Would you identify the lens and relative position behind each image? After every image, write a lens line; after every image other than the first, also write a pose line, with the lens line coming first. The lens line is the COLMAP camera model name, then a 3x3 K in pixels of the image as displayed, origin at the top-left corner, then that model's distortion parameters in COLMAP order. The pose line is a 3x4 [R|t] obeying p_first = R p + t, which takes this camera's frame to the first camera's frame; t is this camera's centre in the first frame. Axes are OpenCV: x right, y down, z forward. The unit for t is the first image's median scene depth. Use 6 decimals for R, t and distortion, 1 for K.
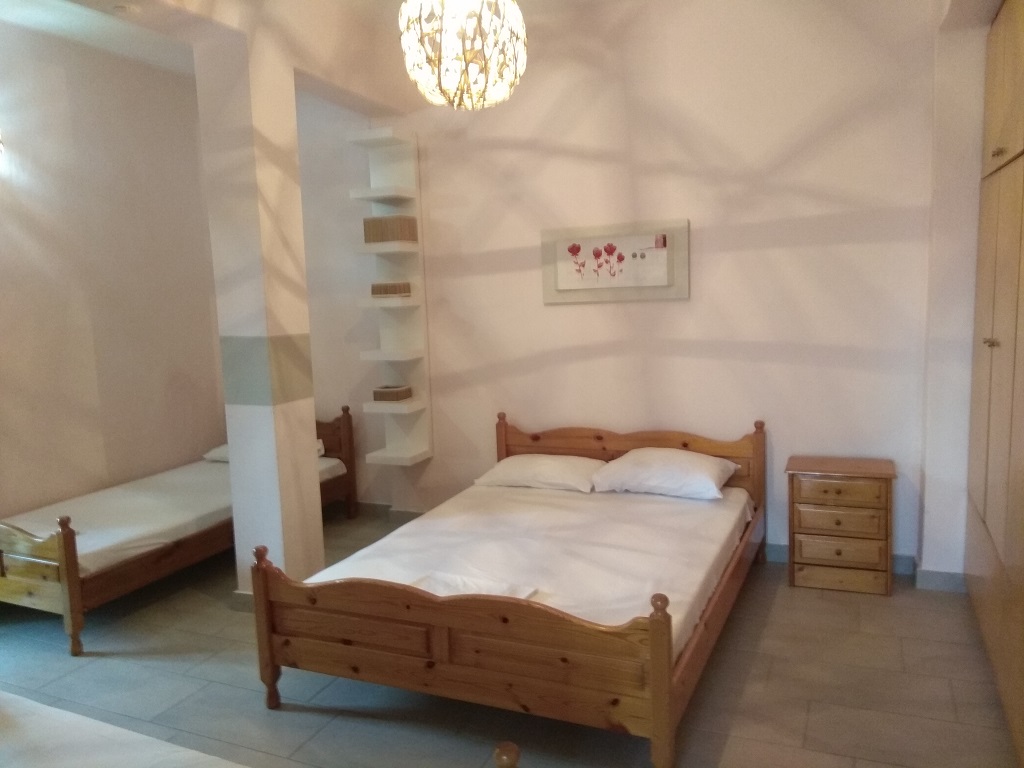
lens RADIAL K [[788.6, 0, 509.4], [0, 788.6, 385.2], [0, 0, 1]] dist [0.040531, -0.003661]
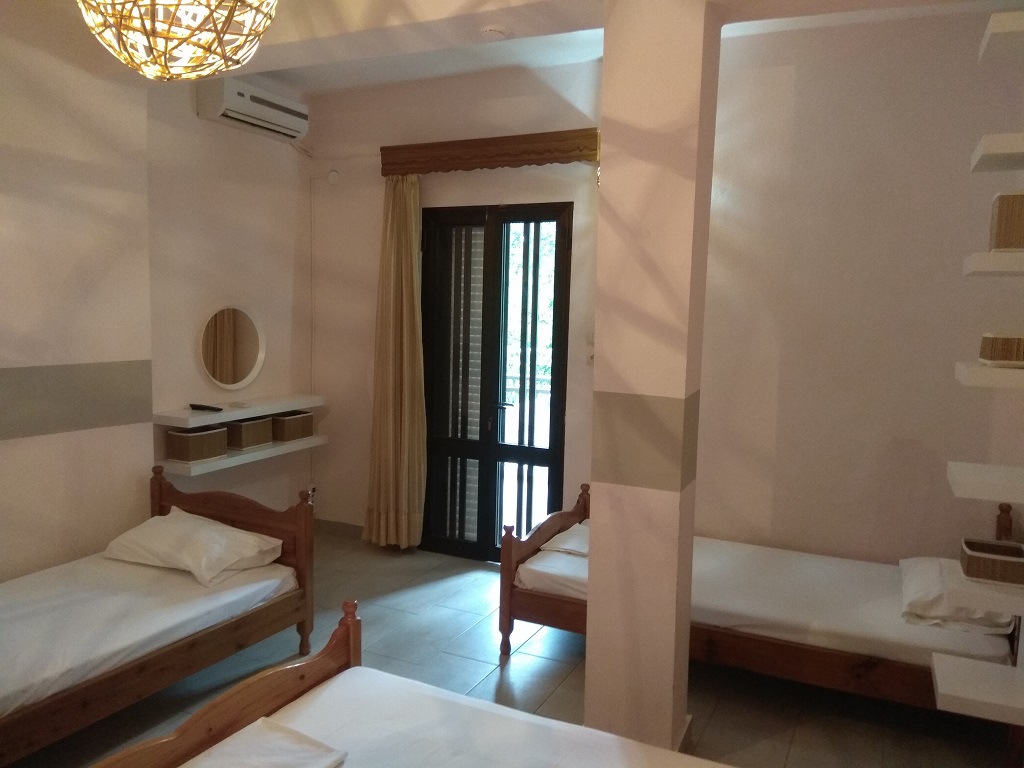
lens RADIAL K [[788.6, 0, 510.3], [0, 788.6, 379.2], [0, 0, 1]] dist [0.040531, -0.003661]
pose [[-0.058549, 0.132417, -0.989463, 0.427589], [-0.146727, 0.979258, 0.139734, -0.158954], [0.987443, 0.153362, -0.037905, 0.901860]]
